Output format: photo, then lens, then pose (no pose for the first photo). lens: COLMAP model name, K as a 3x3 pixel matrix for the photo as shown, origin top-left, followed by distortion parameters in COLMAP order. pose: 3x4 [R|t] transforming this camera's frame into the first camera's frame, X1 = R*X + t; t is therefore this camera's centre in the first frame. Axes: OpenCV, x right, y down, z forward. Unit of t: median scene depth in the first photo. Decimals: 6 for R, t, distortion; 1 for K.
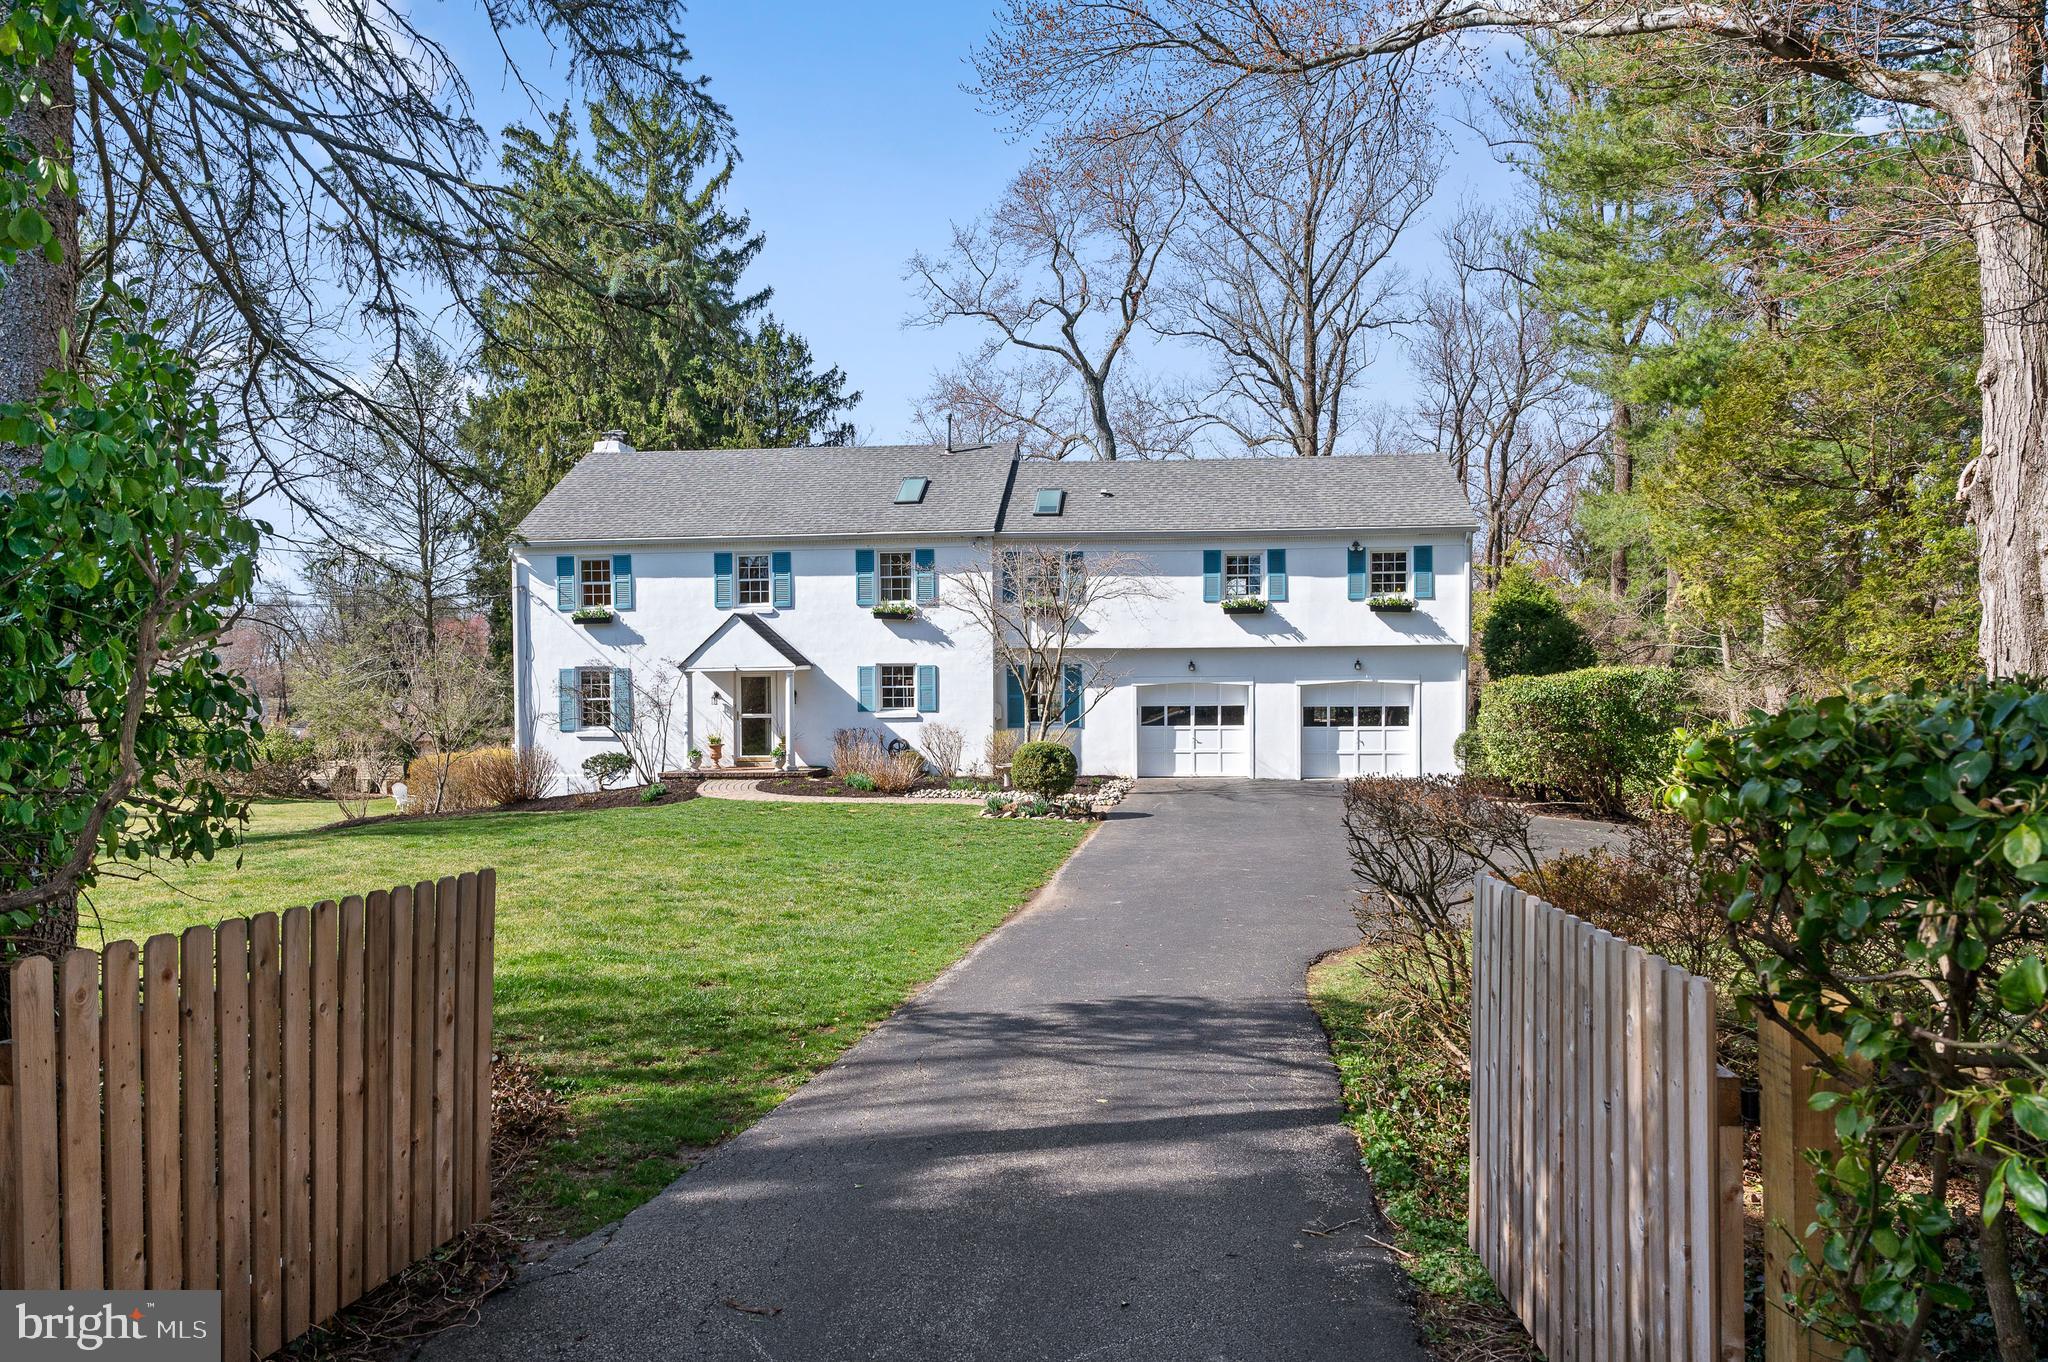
lens RADIAL K [[1382.8, 0, 1029.8], [0, 1382.8, 694.3], [0, 0, 1]] dist [0.013875, 0.001189]
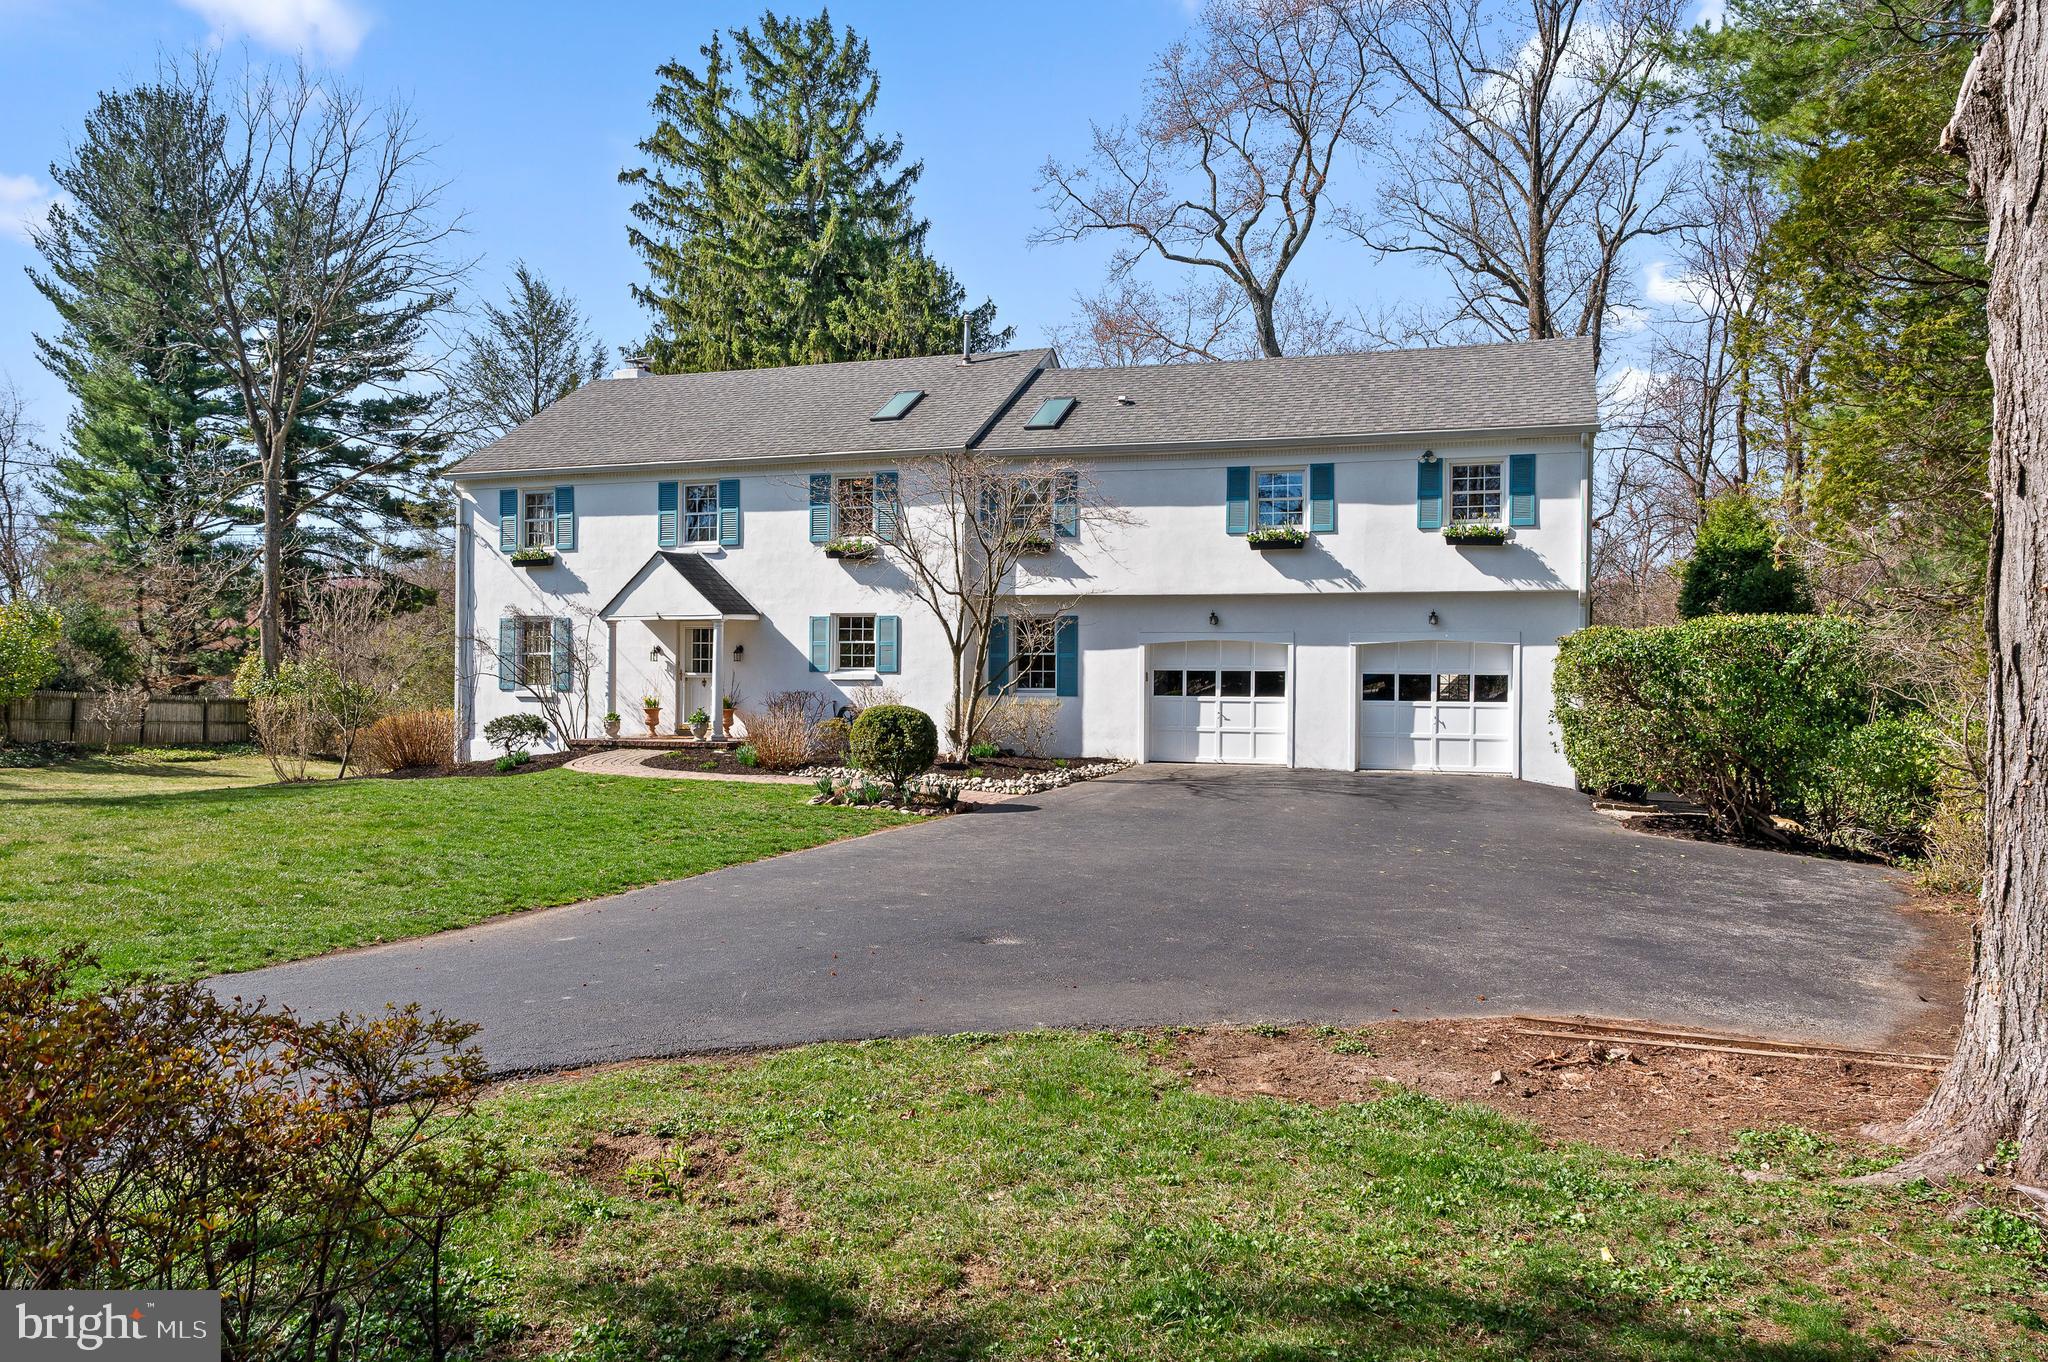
lens RADIAL K [[1447.8, 0, 1014.0], [0, 1447.8, 662.5], [0, 0, 1]] dist [0.009168, -0.000886]
pose [[0.973937, 0.013655, -0.226408, 0.188913], [-0.016110, 0.999830, -0.009000, 0.012664], [0.226247, 0.012412, 0.973991, 0.188661]]
